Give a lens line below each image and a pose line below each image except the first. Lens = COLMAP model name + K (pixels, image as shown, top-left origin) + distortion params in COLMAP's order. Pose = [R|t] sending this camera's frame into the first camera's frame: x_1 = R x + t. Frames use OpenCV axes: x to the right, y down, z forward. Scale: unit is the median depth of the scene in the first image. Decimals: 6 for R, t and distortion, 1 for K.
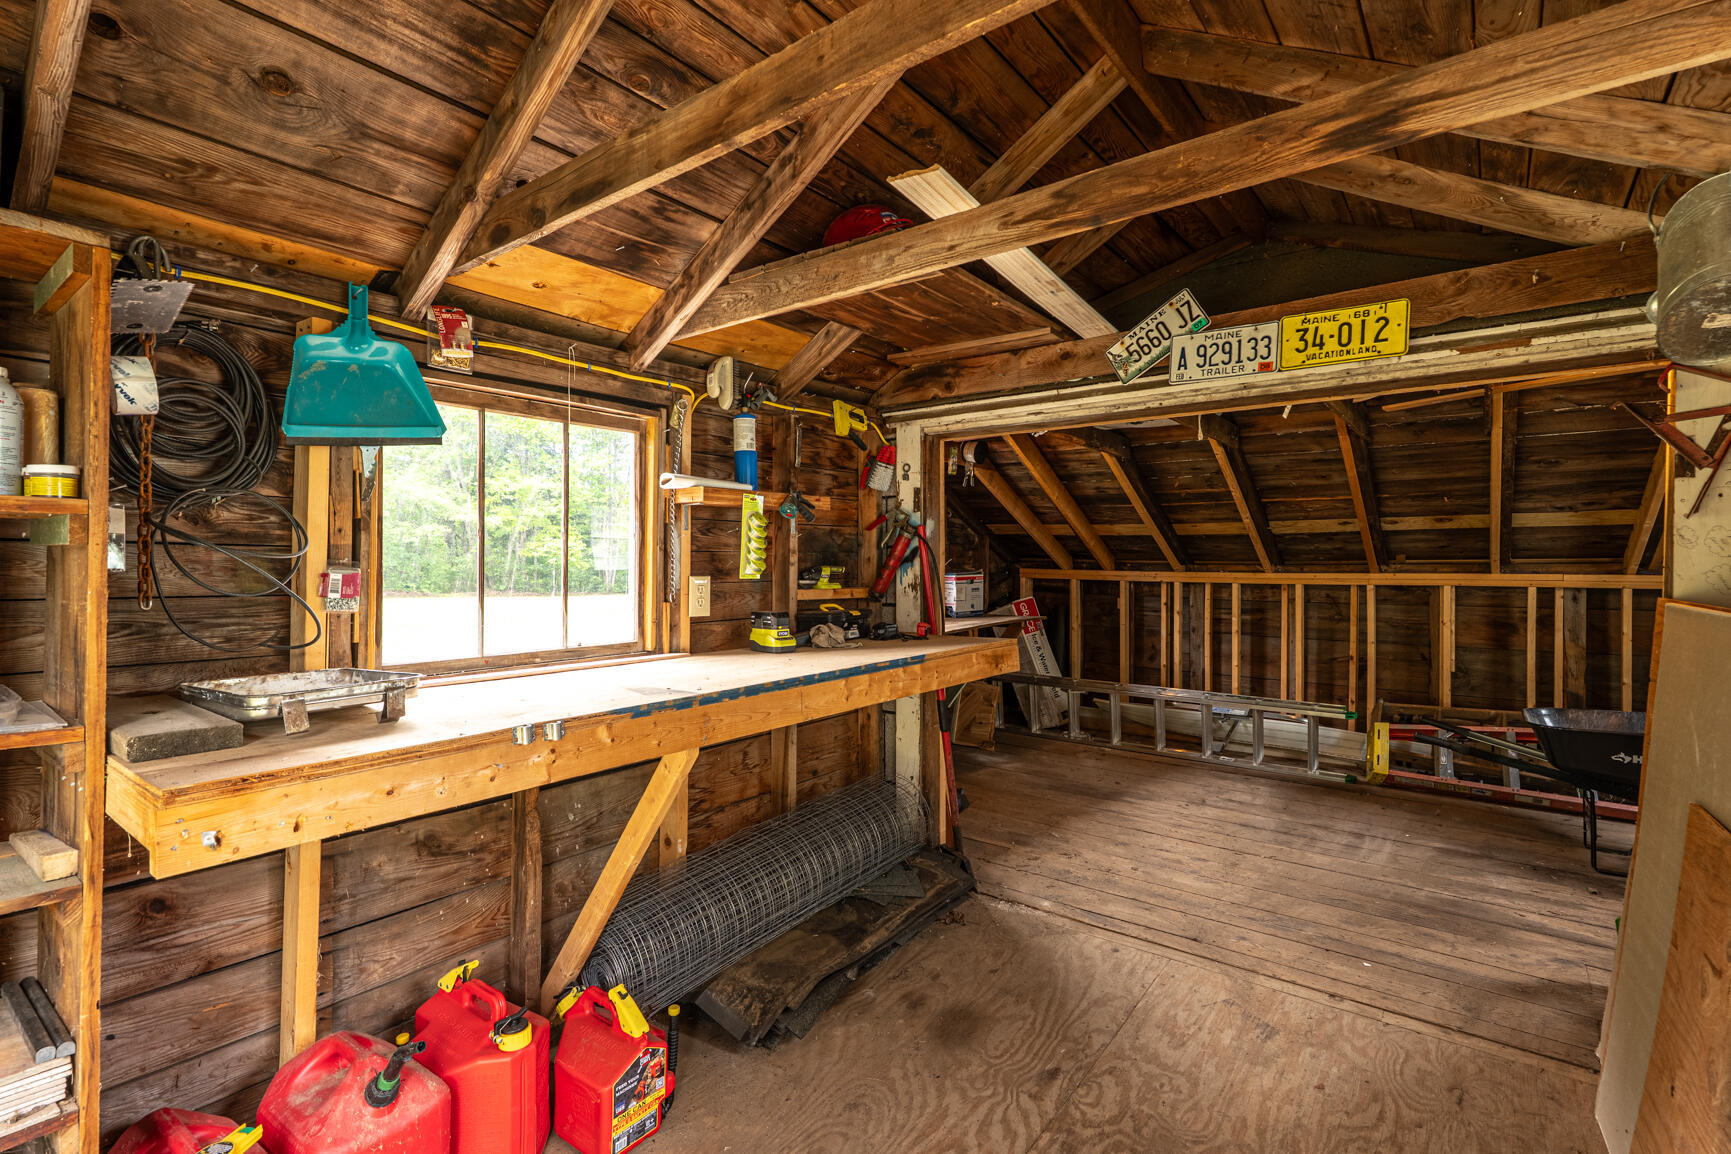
lens RADIAL K [[808.9, 0, 870.7], [0, 808.9, 564.5], [0, 0, 1]] dist [0.002917, -0.000062]
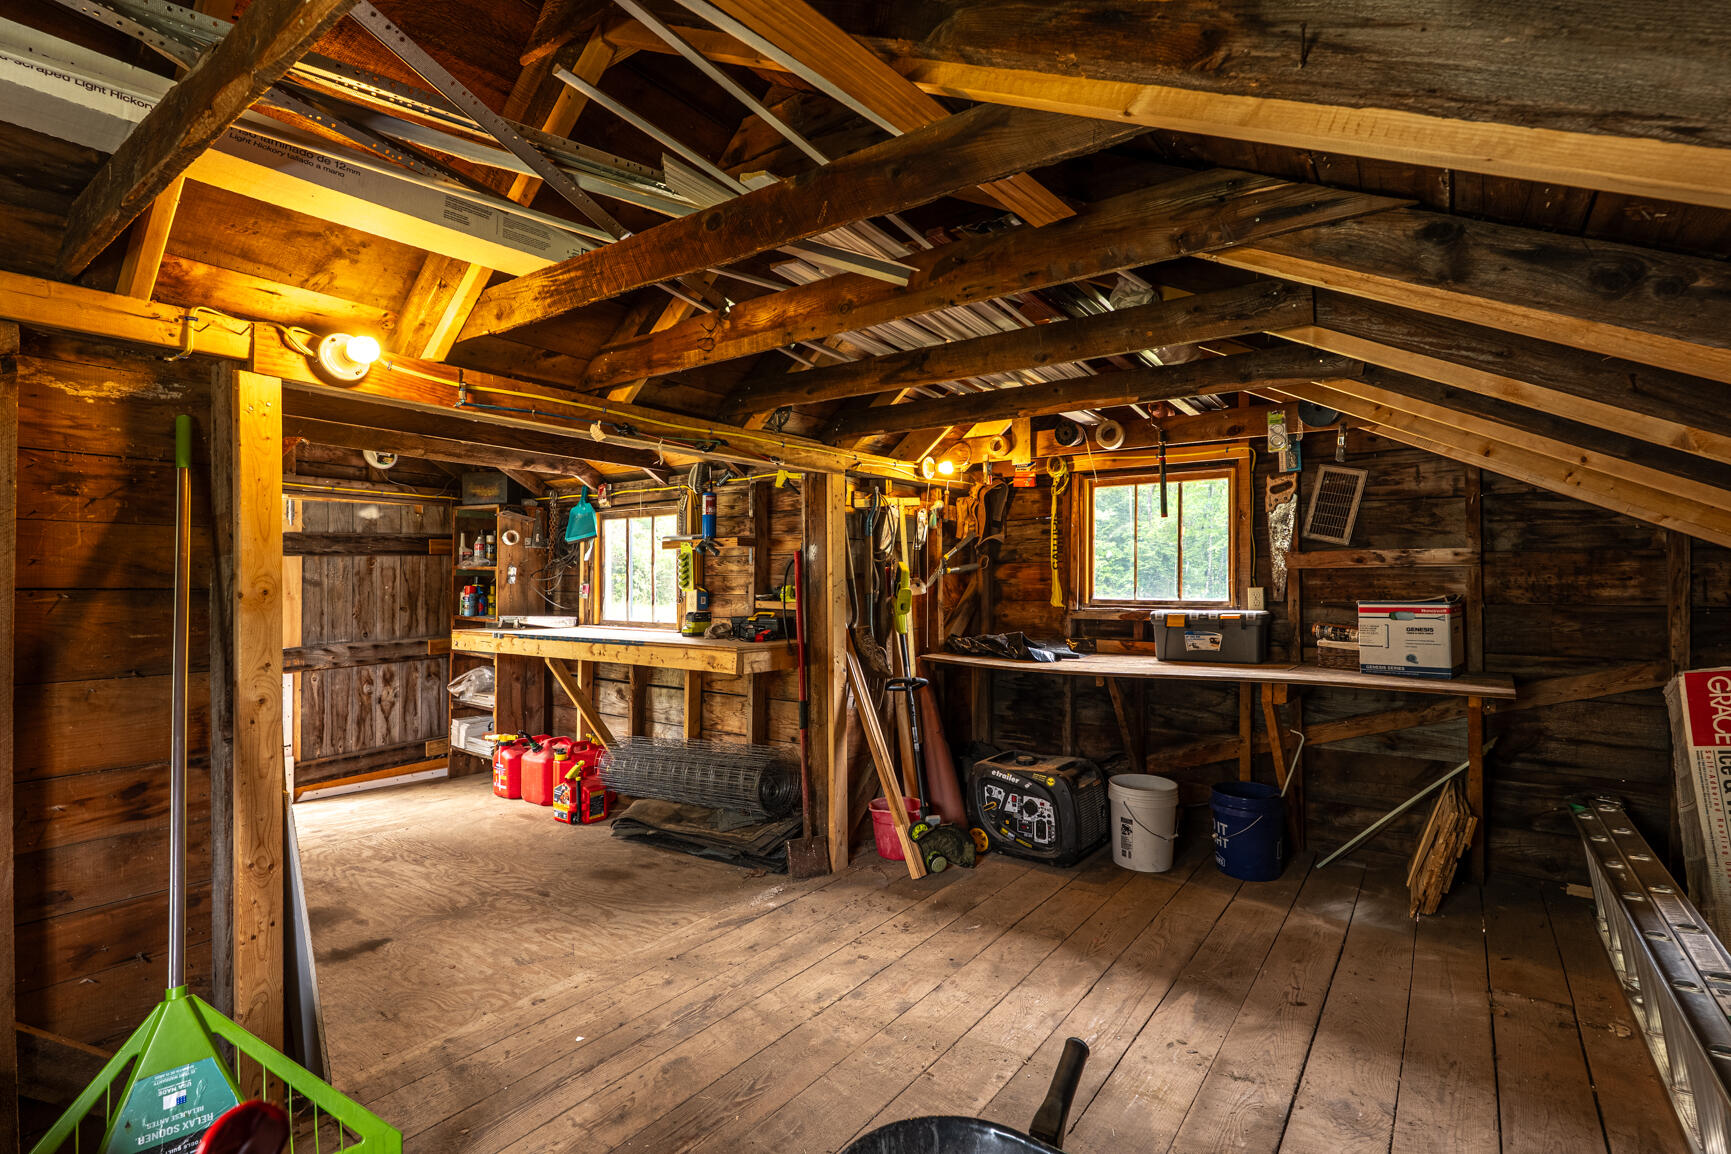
lens RADIAL K [[808.9, 0, 870.0], [0, 808.9, 578.7], [0, 0, 1]] dist [0.002917, -0.000062]
pose [[0.021549, -0.005203, -0.999754, 1.384839], [-0.003244, 0.999981, -0.005274, -0.001568], [0.999763, 0.003357, 0.021532, 1.195038]]
